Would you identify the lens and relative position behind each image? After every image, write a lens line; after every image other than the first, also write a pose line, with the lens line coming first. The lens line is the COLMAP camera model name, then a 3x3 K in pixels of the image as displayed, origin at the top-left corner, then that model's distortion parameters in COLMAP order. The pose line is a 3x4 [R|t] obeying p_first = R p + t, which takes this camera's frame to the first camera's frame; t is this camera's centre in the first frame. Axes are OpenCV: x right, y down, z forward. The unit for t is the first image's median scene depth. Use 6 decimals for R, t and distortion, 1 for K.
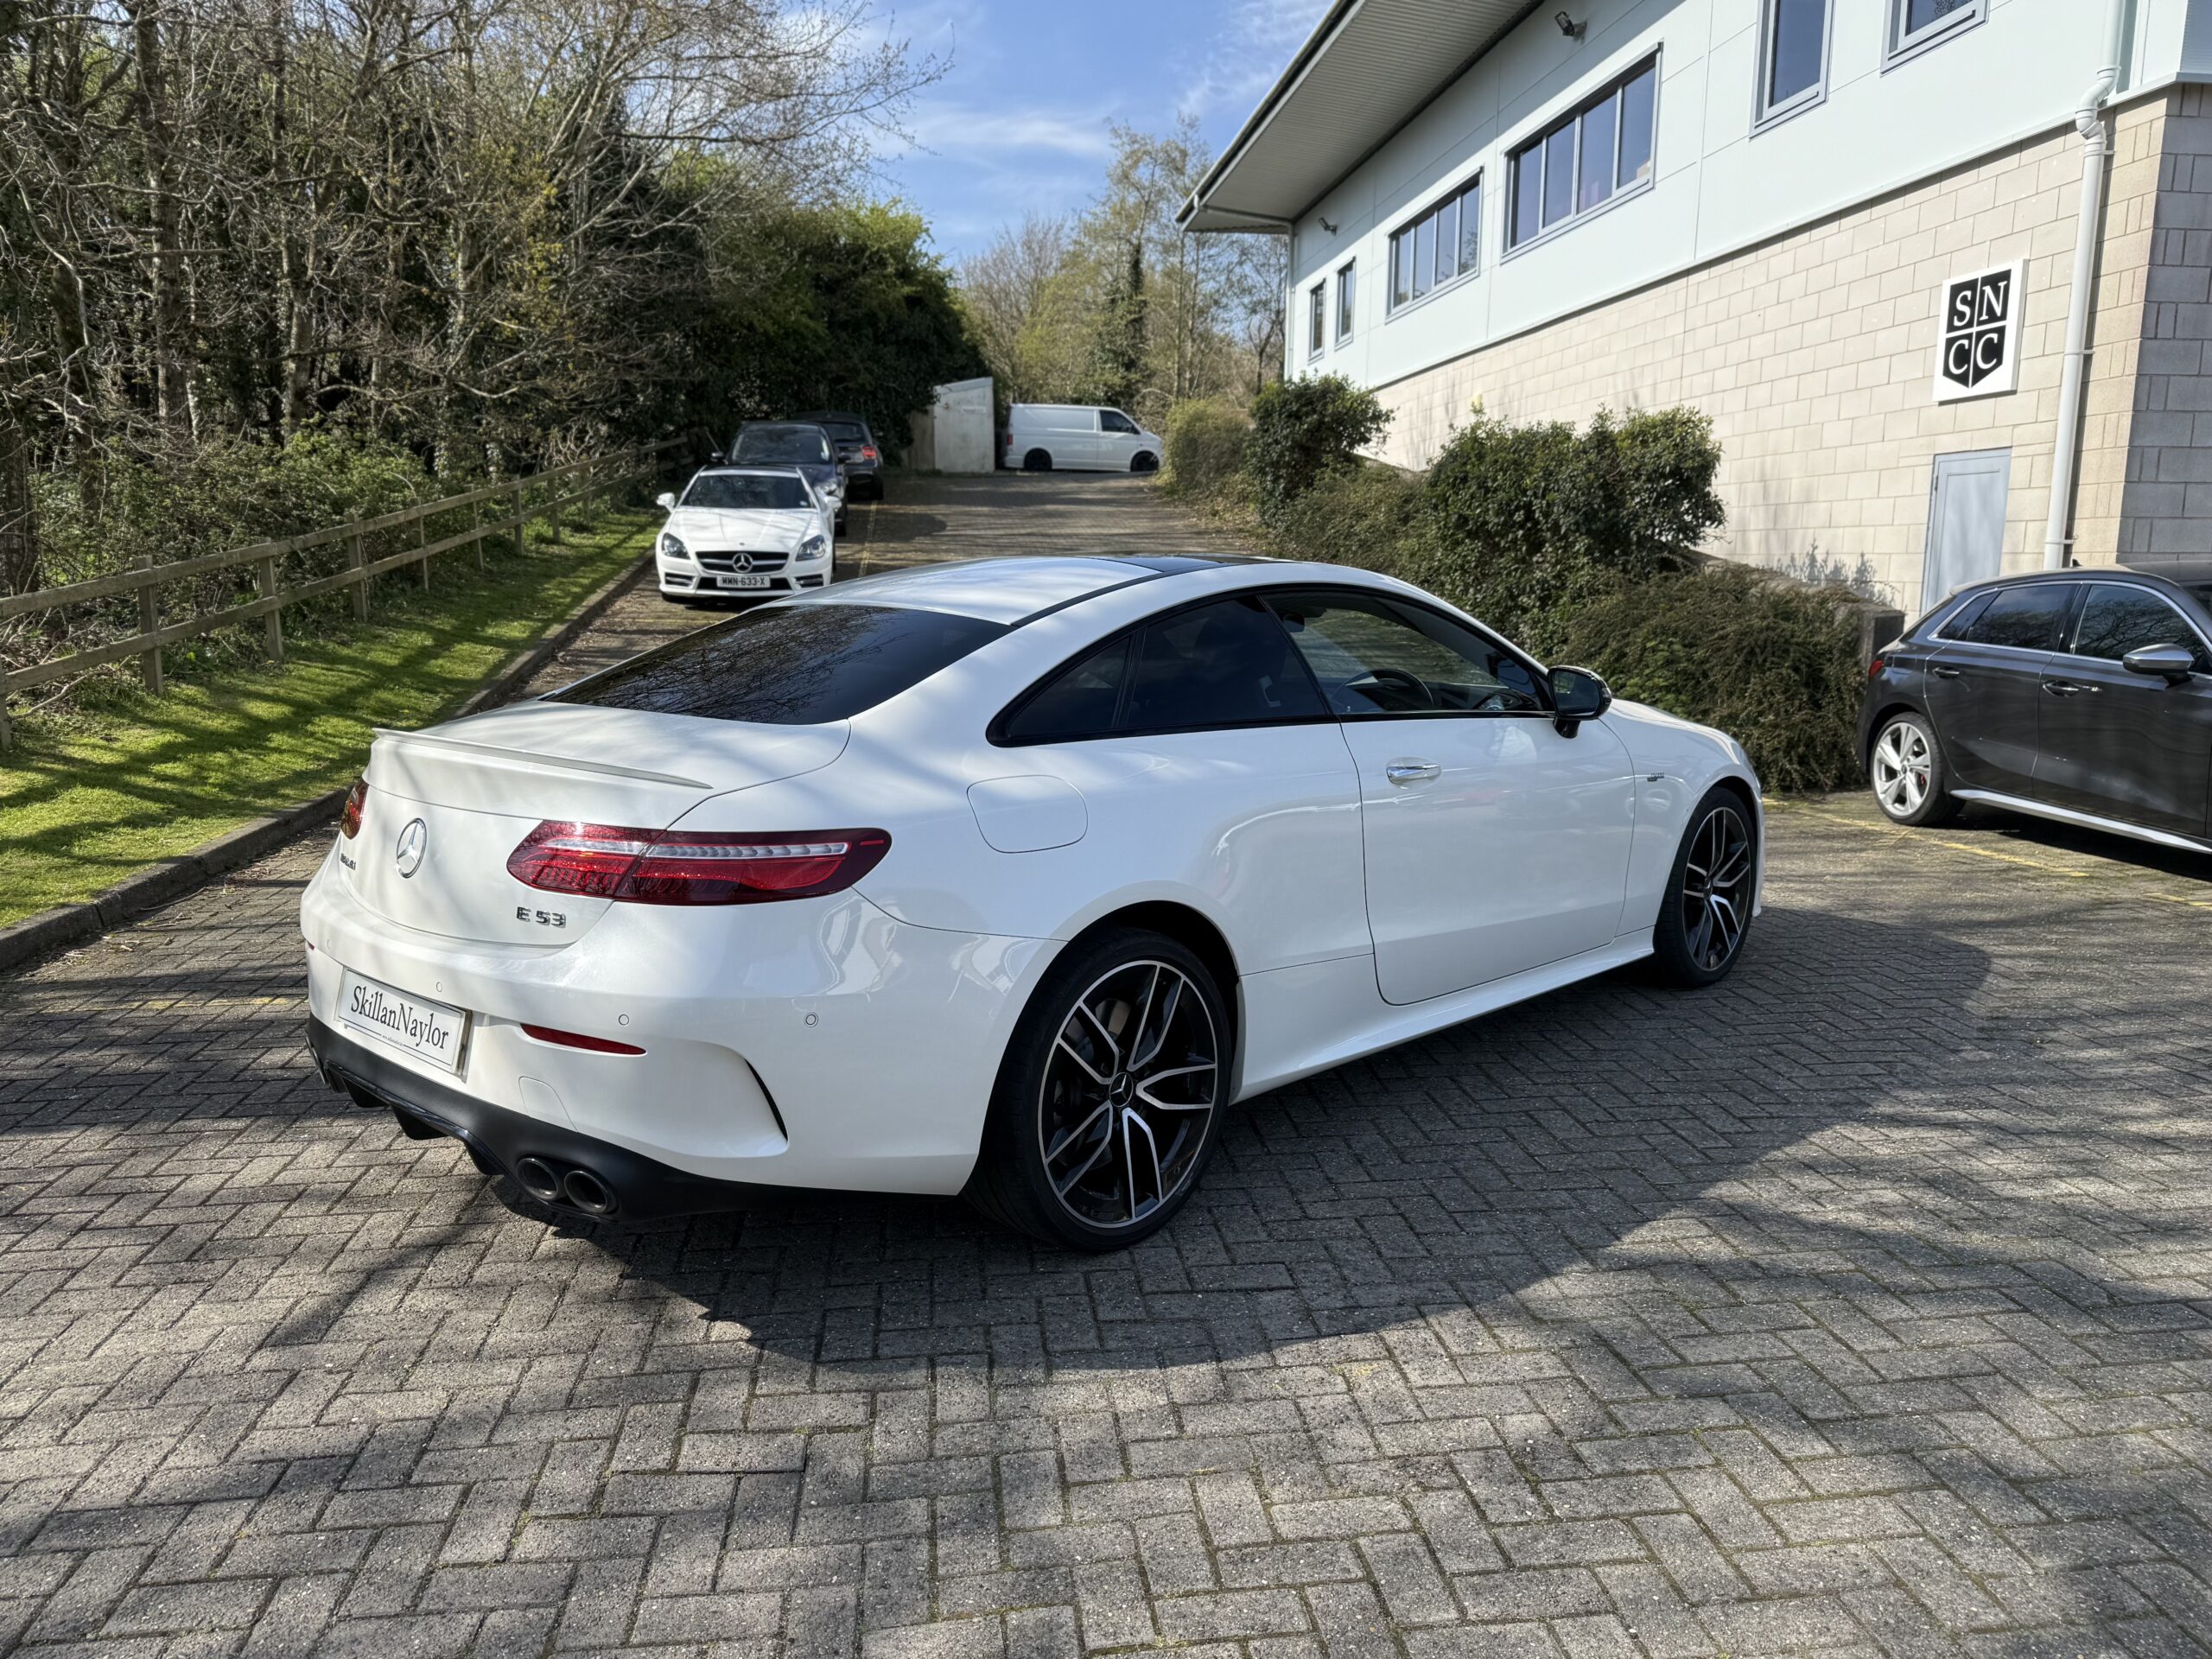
lens RADIAL K [[1570.2, 0, 1100.5], [0, 1570.2, 828.4], [0, 0, 1]] dist [0.034648, -0.045512]
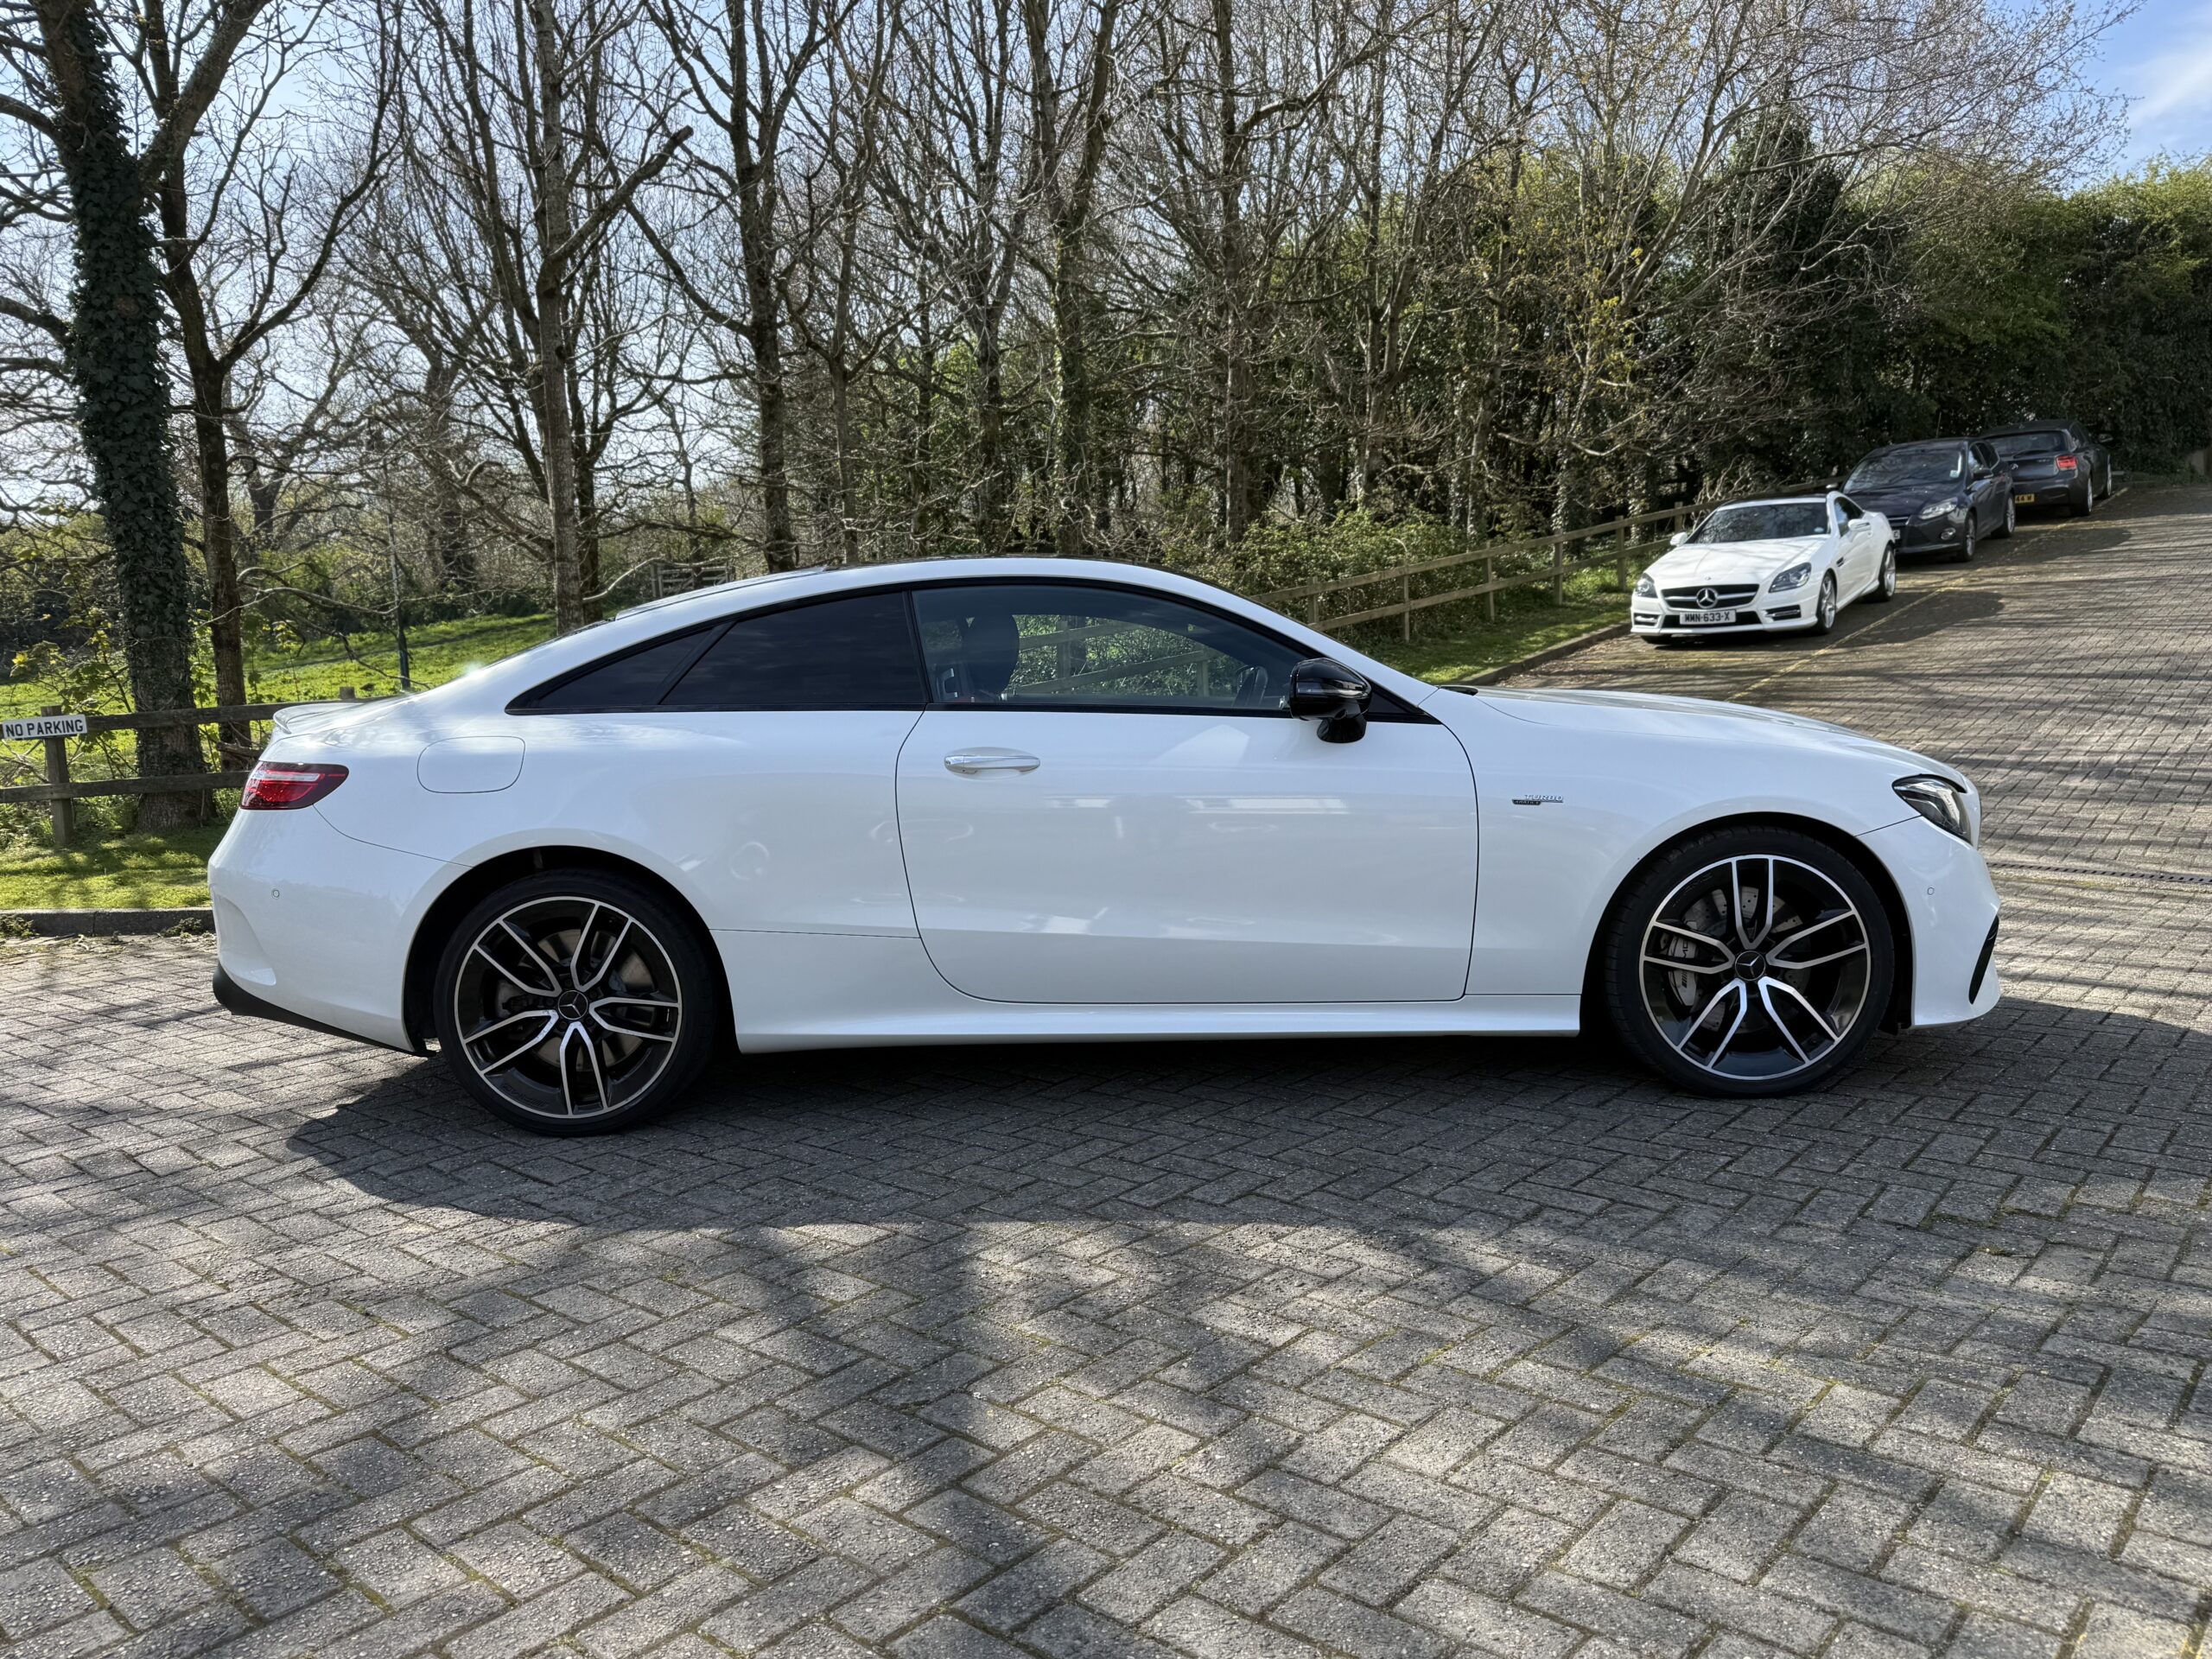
lens RADIAL K [[1559.4, 0, 1104.8], [0, 1559.4, 832.8], [0, 0, 1]] dist [0.112971, -0.167299]
pose [[0.680917, 0.058632, -0.730009, 1.045145], [-0.082777, 0.996564, 0.002830, -0.000456], [0.727667, 0.058501, 0.683431, 0.413885]]
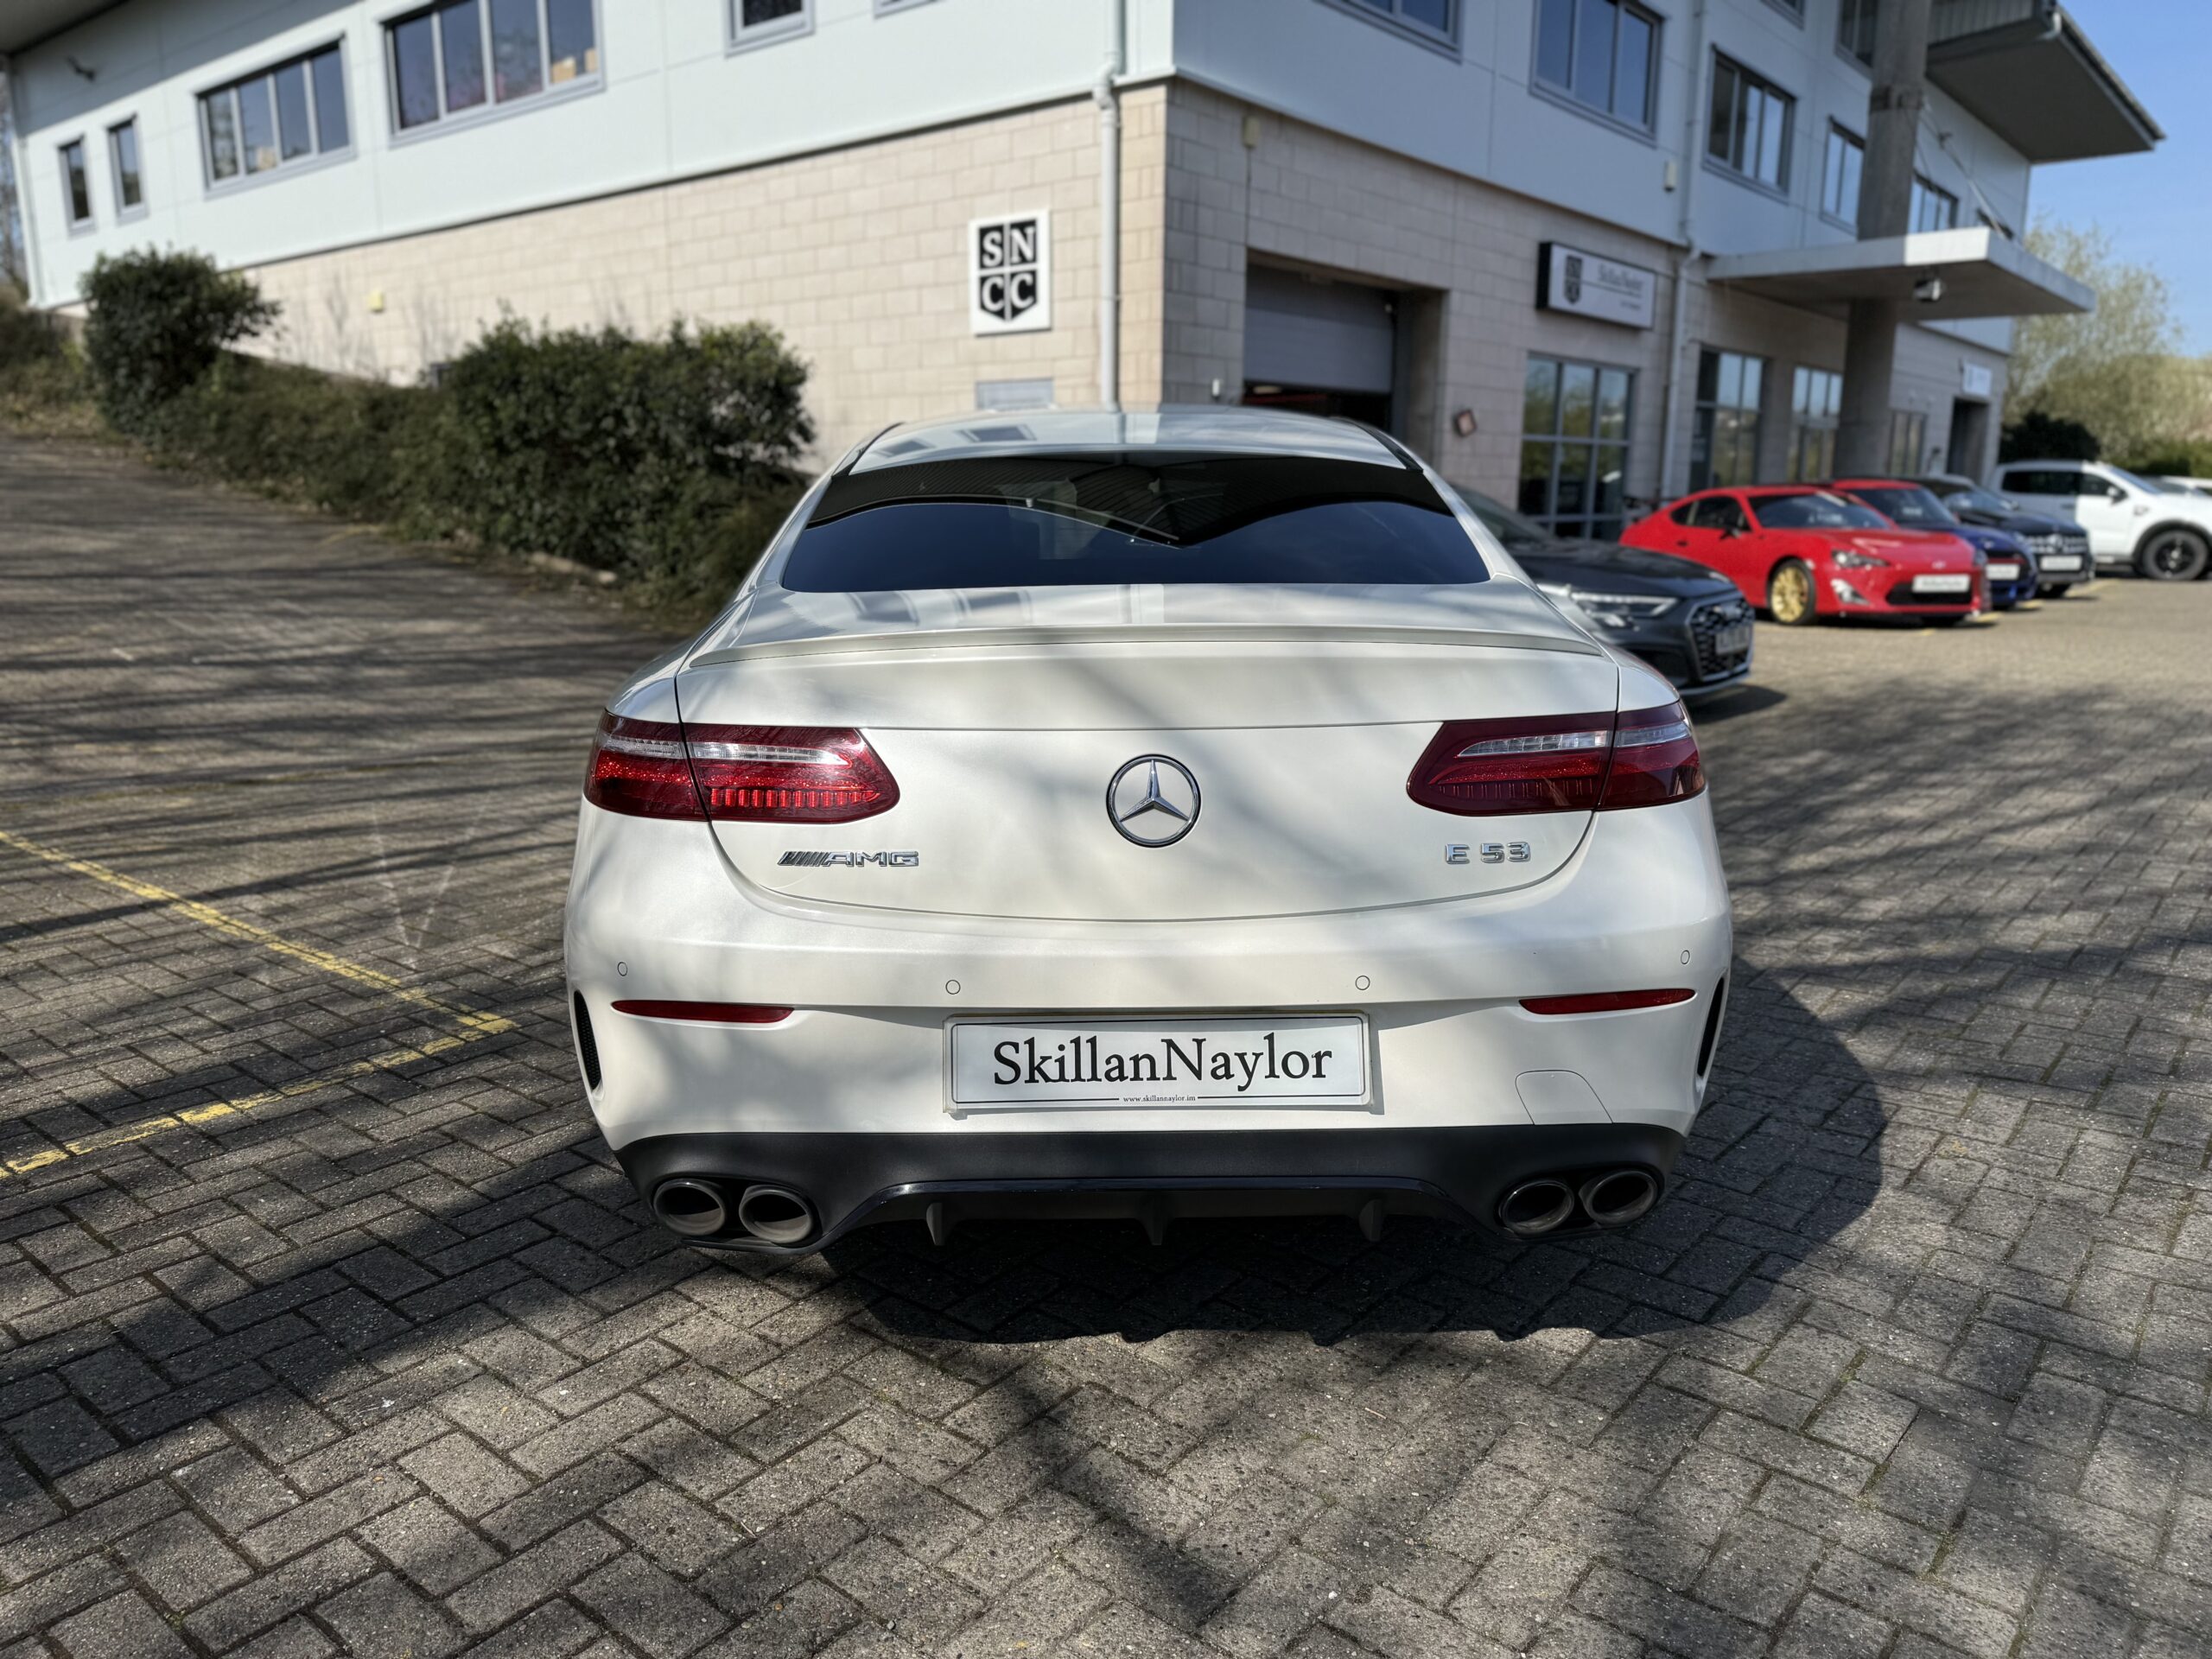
lens RADIAL K [[1570.2, 0, 1100.5], [0, 1570.2, 828.4], [0, 0, 1]] dist [0.034648, -0.045512]
pose [[0.719970, -0.141186, 0.679493, -0.740410], [0.113617, 0.989857, 0.085289, -0.027526], [-0.684642, 0.015797, 0.728708, 0.460988]]
